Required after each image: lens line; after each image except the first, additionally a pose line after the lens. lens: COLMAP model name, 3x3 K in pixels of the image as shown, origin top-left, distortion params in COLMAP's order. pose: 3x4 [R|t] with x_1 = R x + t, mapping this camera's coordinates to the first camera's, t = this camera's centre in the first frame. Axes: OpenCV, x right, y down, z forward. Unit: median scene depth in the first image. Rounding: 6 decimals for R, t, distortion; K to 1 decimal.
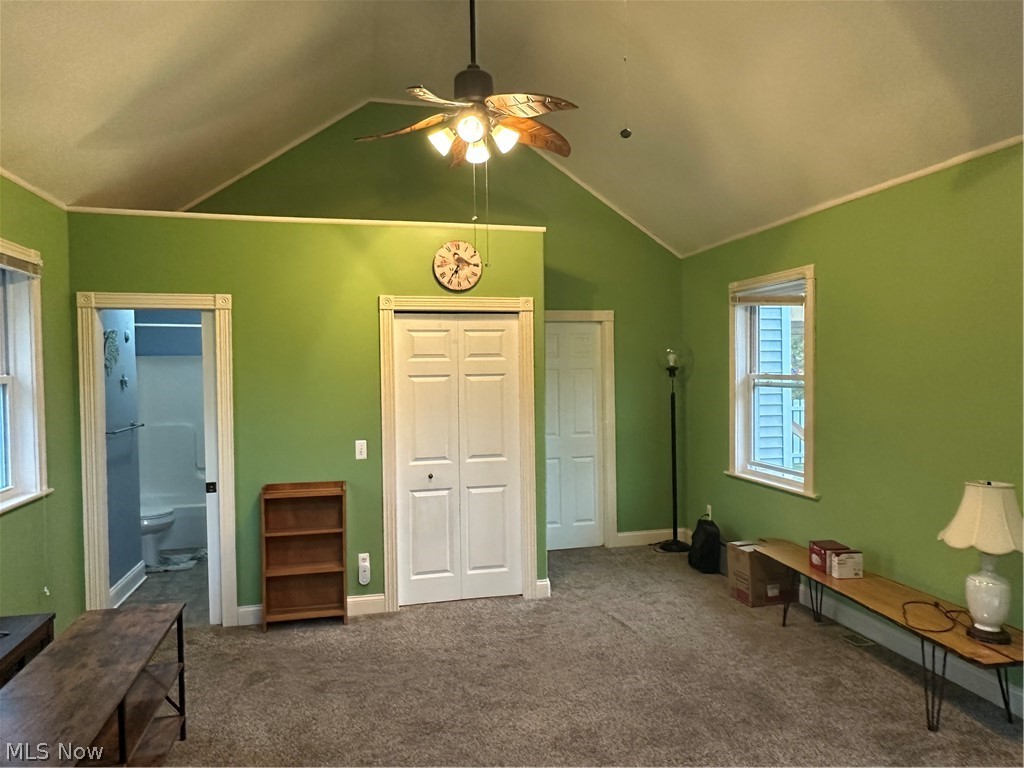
lens RADIAL K [[682.6, 0, 512.5], [0, 682.6, 380.0], [0, 0, 1]] dist [-0.002700, -0.000410]
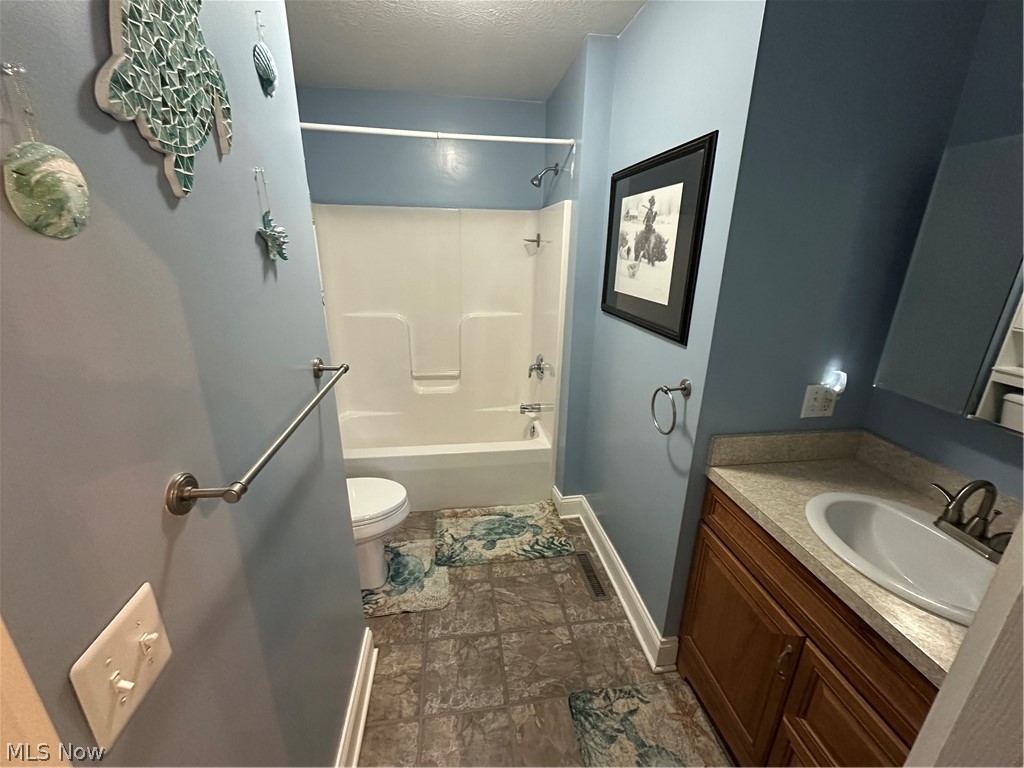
lens RADIAL K [[411.3, 0, 515.5], [0, 411.3, 386.3], [0, 0, 1]] dist [-0.002597, 0.000180]
pose [[0.996229, 0.056665, -0.065707, -0.437129], [-0.035055, 0.955594, 0.292594, 0.006645], [0.079369, -0.289187, 0.953977, 0.795930]]
